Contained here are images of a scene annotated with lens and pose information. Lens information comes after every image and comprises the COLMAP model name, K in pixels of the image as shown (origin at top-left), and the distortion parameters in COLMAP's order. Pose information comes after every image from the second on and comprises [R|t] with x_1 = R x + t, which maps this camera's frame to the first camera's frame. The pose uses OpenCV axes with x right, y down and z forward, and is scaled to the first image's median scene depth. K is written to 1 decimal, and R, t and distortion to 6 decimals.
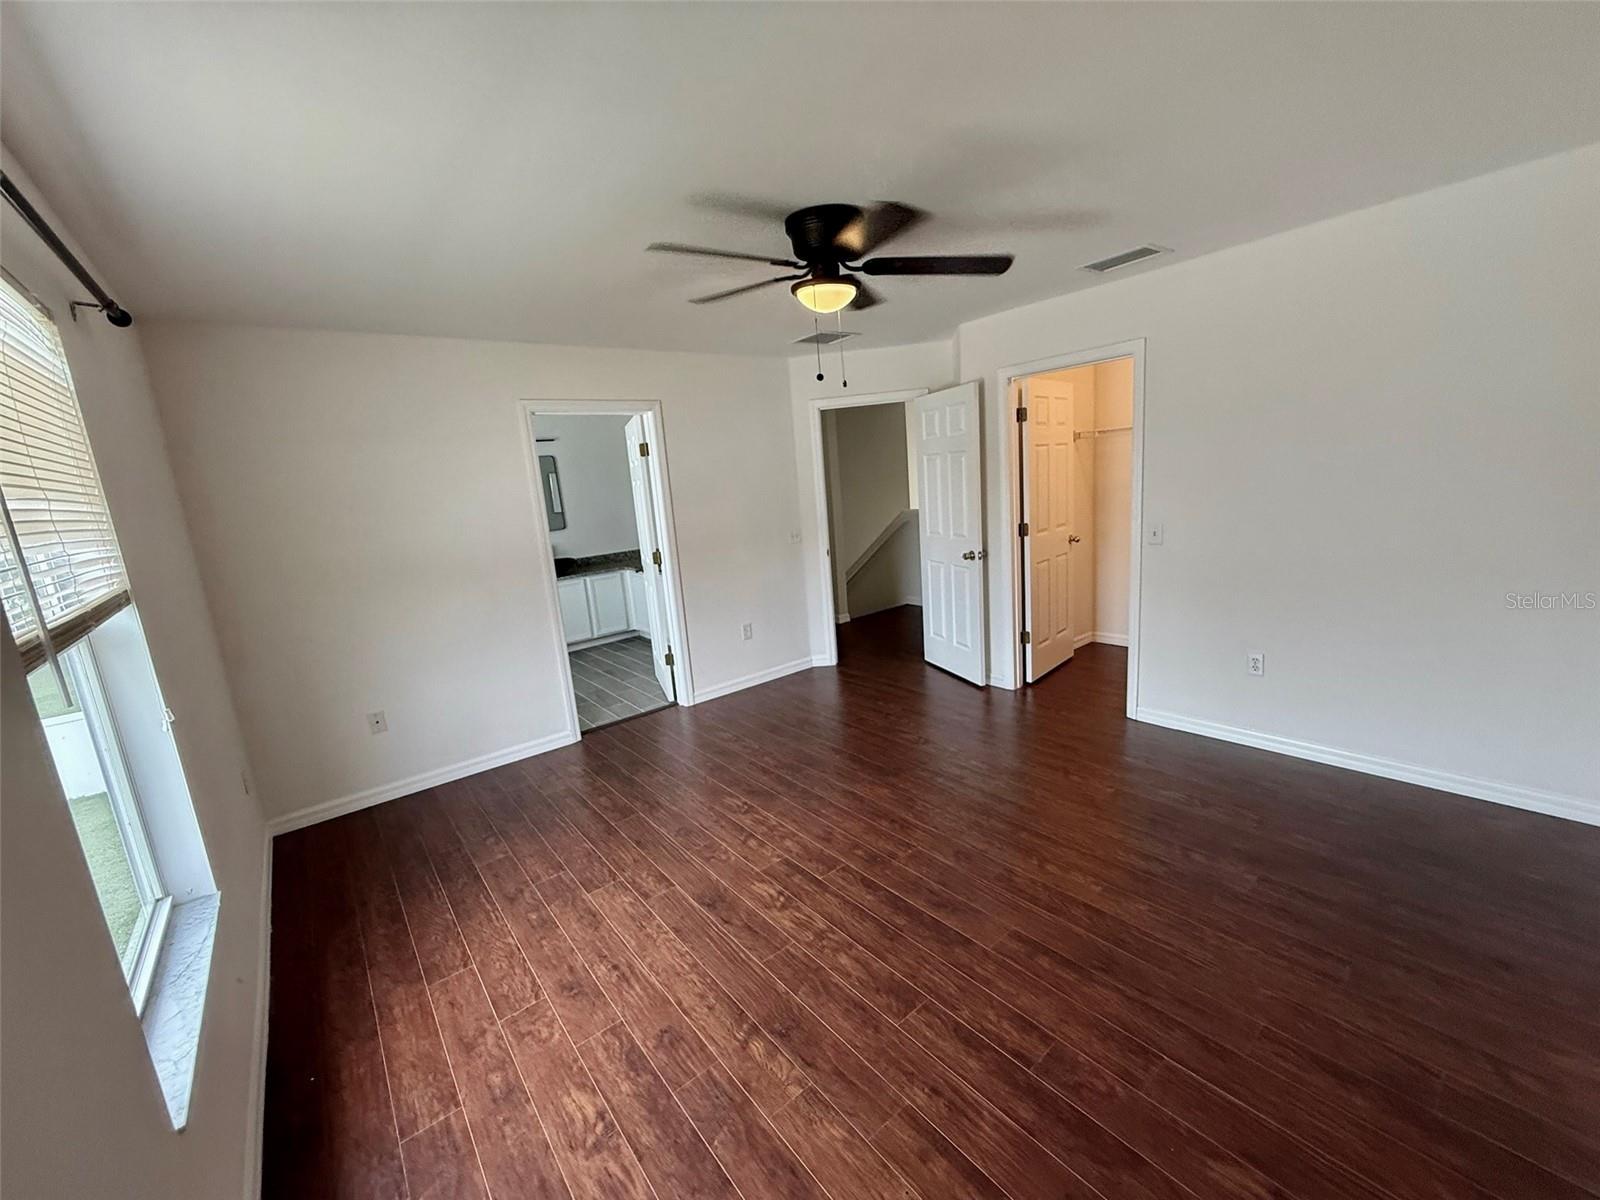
lens RADIAL K [[639.6, 0, 794.8], [0, 639.6, 600.2], [0, 0, 1]] dist [-0.001050, 0.000107]
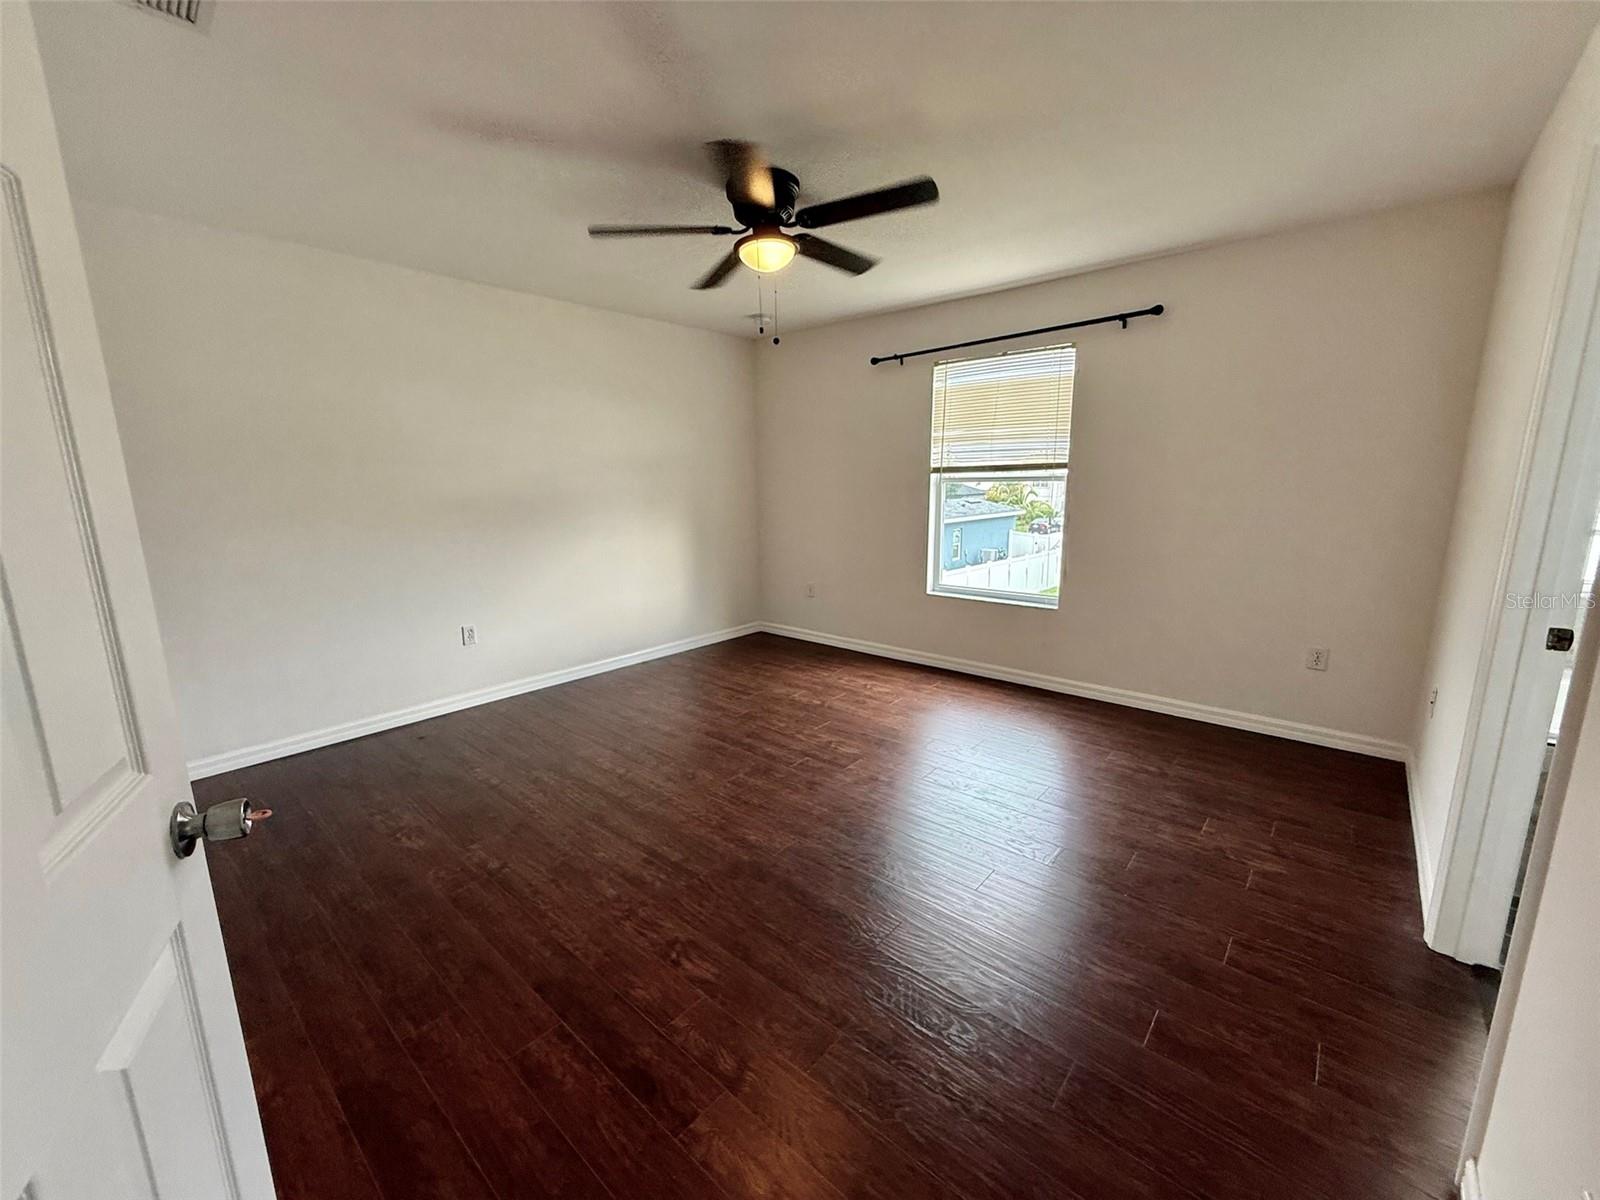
lens RADIAL K [[639.6, 0, 794.8], [0, 639.6, 600.2], [0, 0, 1]] dist [-0.001050, 0.000107]
pose [[-0.979969, 0.123567, -0.156177, 0.220616], [0.055352, 0.922327, 0.382426, -0.321410], [0.191301, 0.366121, -0.910692, 2.002832]]
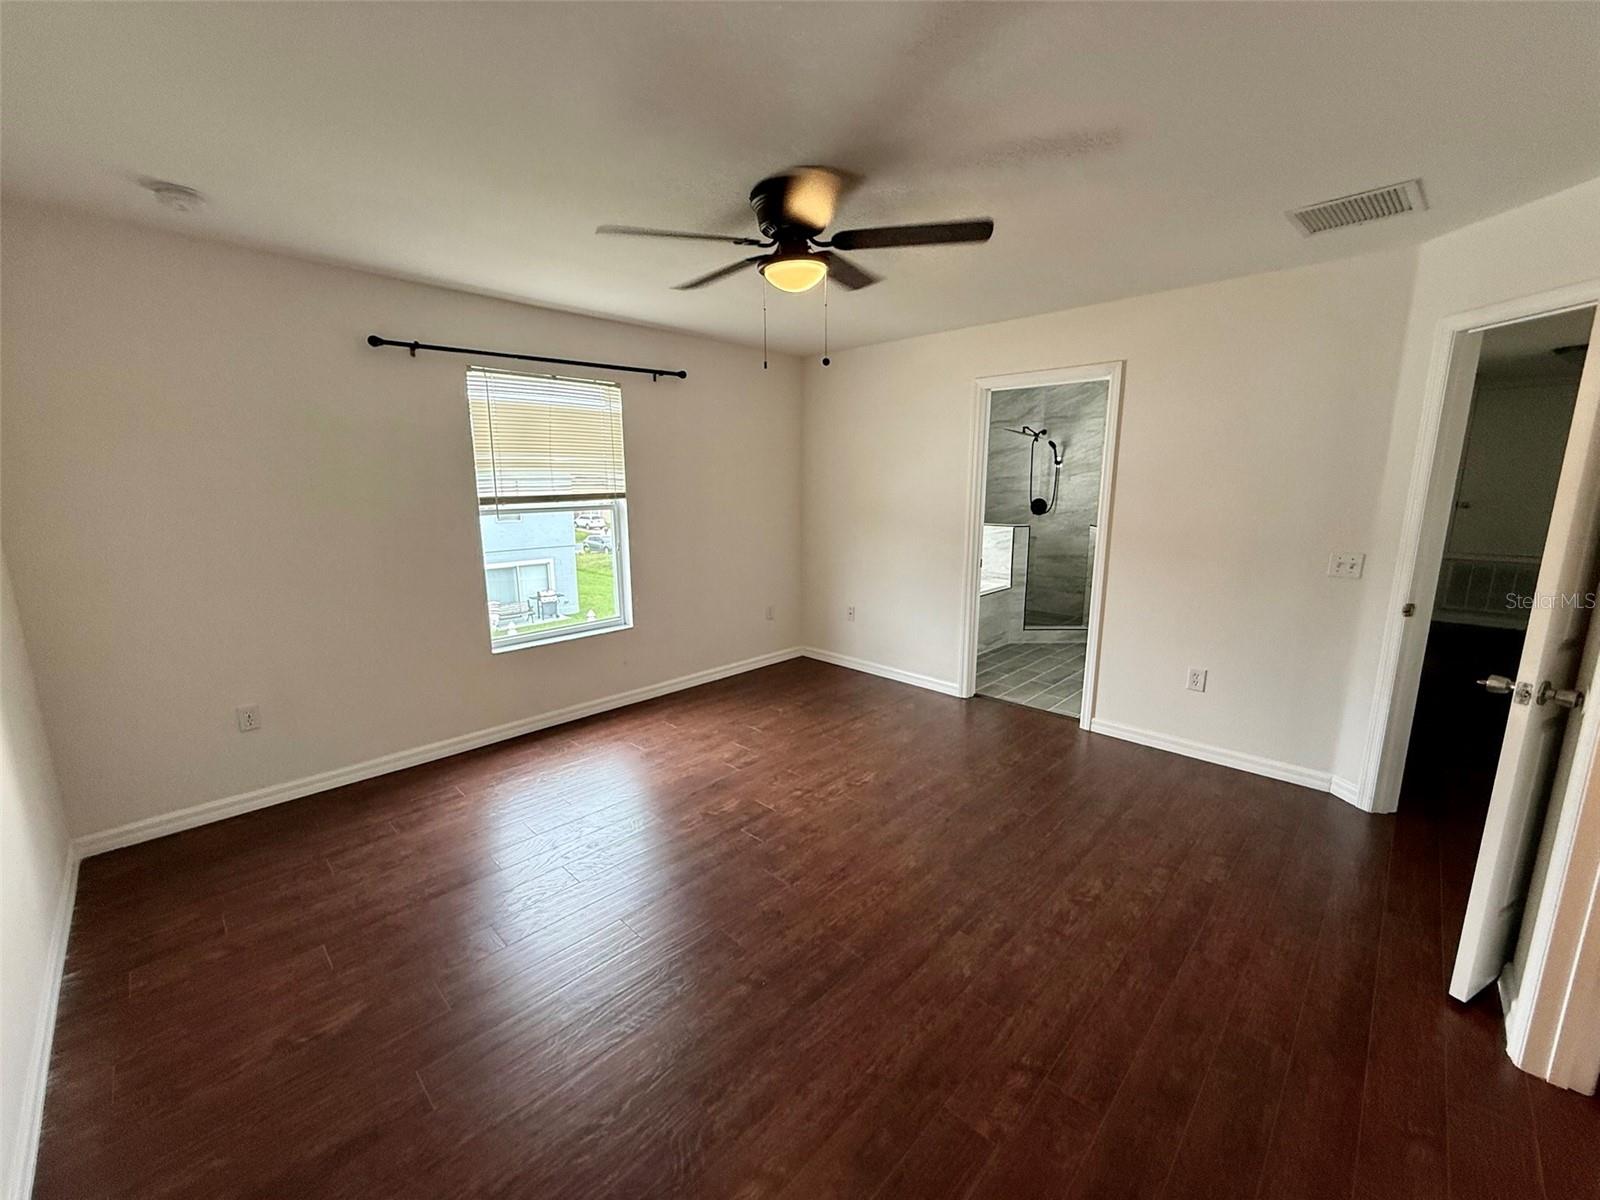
lens RADIAL K [[639.6, 0, 794.8], [0, 639.6, 600.2], [0, 0, 1]] dist [-0.001050, 0.000107]
pose [[0.122012, 0.261255, -0.957527, 0.998625], [-0.195068, 0.952232, 0.234954, -0.216684], [0.973171, 0.158116, 0.167147, 0.838025]]
